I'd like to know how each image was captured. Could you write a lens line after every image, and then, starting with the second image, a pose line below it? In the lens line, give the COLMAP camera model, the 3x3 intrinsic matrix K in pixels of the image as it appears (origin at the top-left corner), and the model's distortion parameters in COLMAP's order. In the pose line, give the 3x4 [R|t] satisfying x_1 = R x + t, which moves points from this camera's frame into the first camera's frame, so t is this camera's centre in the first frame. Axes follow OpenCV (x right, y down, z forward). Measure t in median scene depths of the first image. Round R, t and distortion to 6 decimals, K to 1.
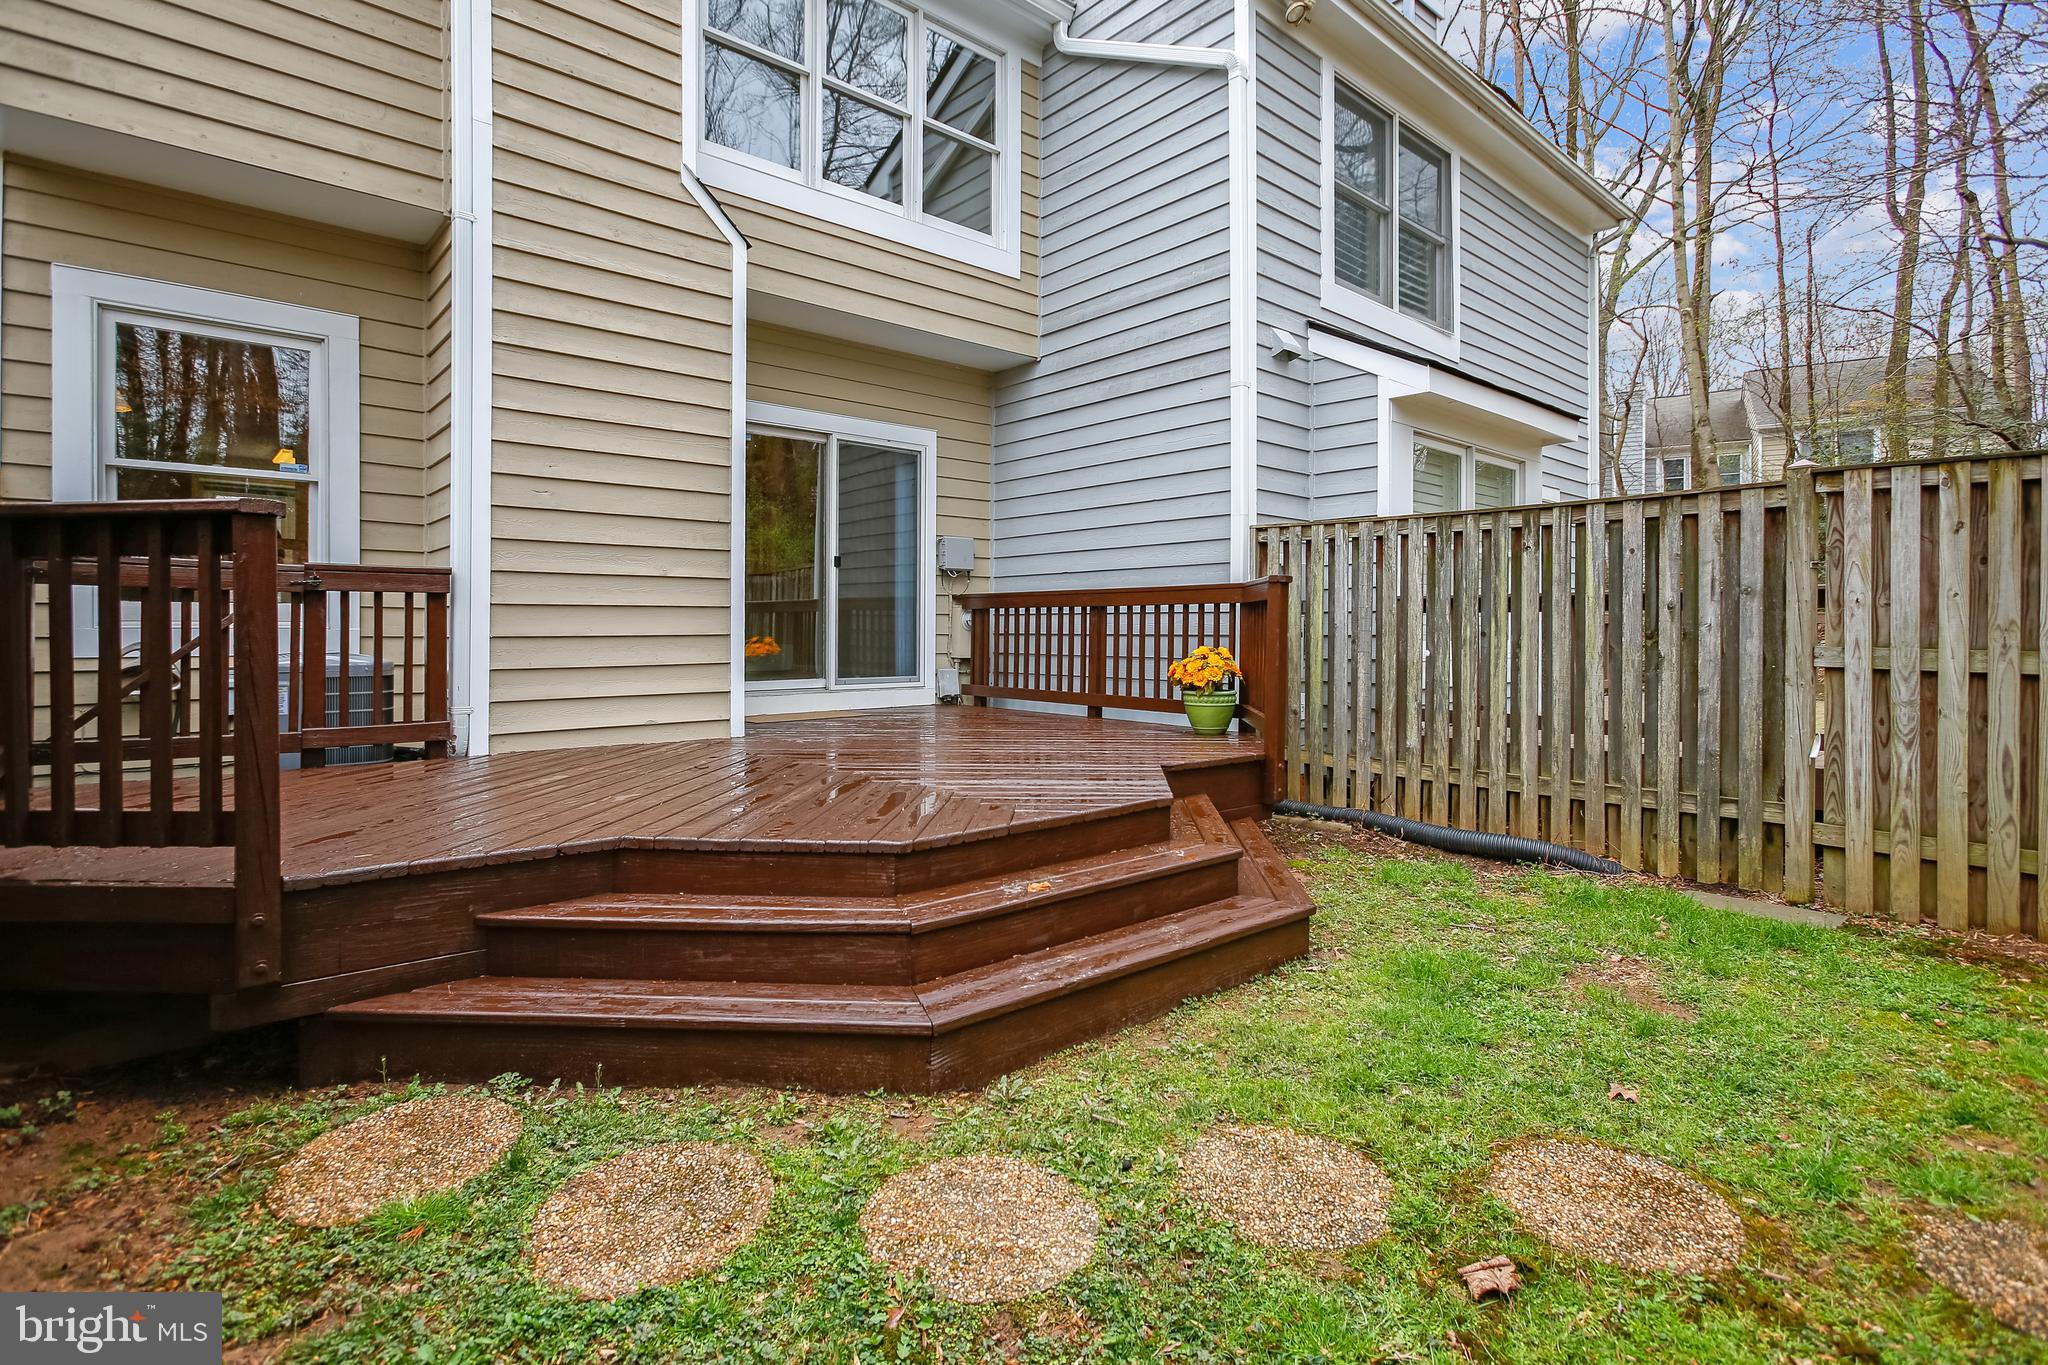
lens RADIAL K [[969.2, 0, 1031.1], [0, 969.2, 625.1], [0, 0, 1]] dist [0.000076, 0.000407]
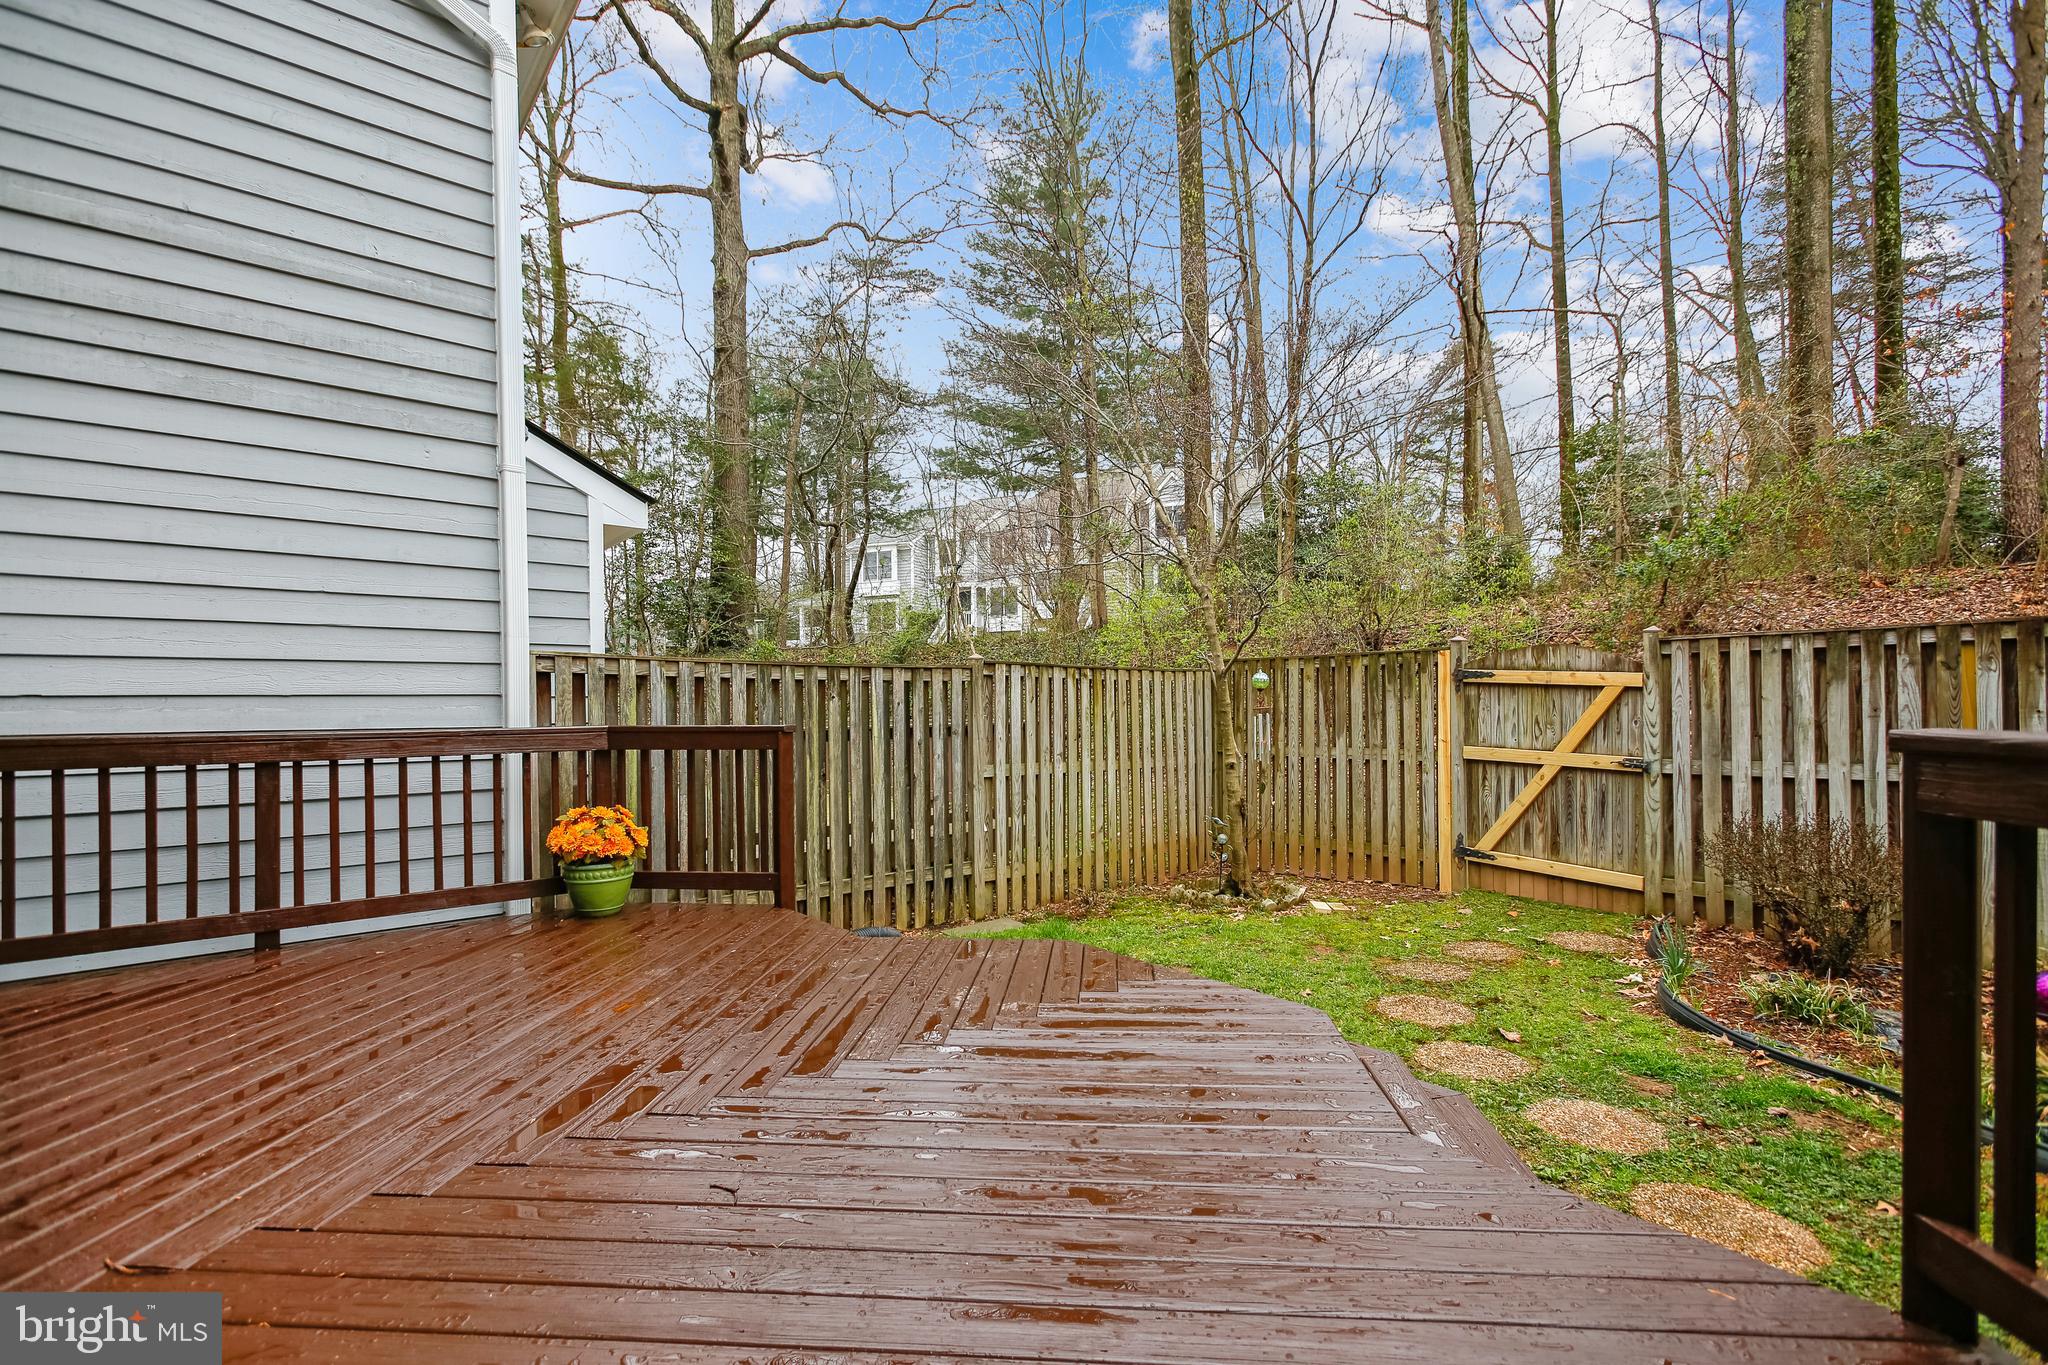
lens RADIAL K [[903.4, 0, 1023.6], [0, 903.4, 711.8], [0, 0, 1]] dist [-0.001399, -0.000096]
pose [[0.044071, -0.004573, 0.999018, -0.607915], [0.011540, 0.999925, 0.004068, -0.061187], [-0.998962, 0.011349, 0.044120, 0.677431]]
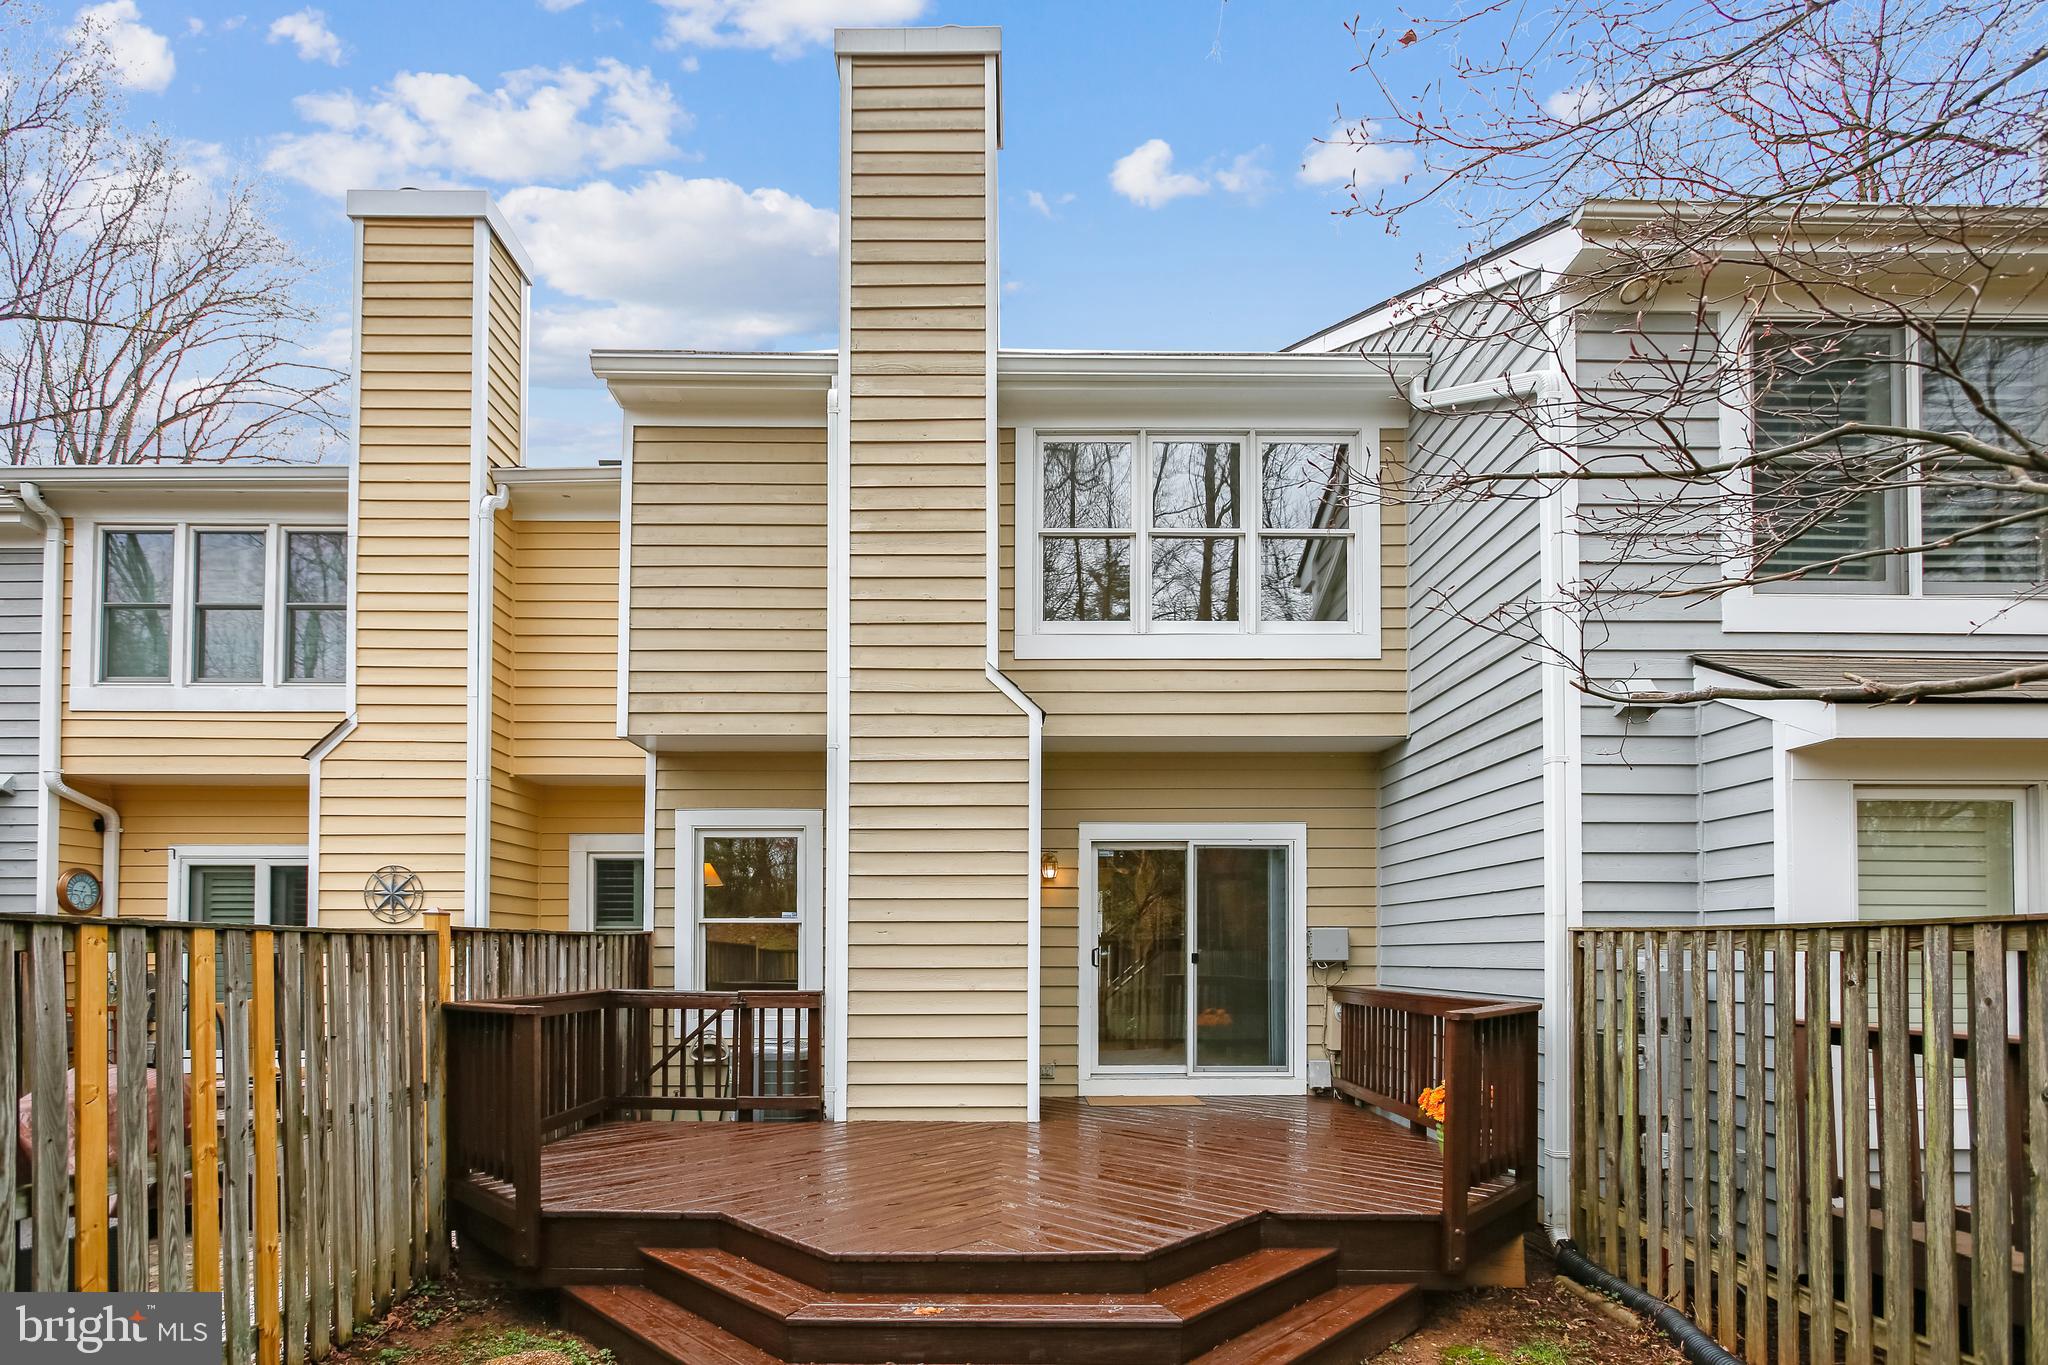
lens RADIAL K [[948.7, 0, 1023.4], [0, 948.7, 948.6], [0, 0, 1]] dist [0.001978, 0.000577]
pose [[0.764175, -0.006739, -0.644974, 0.477679], [0.001448, 0.999961, -0.008733, -0.095238], [0.645007, 0.005740, 0.764155, 0.093865]]
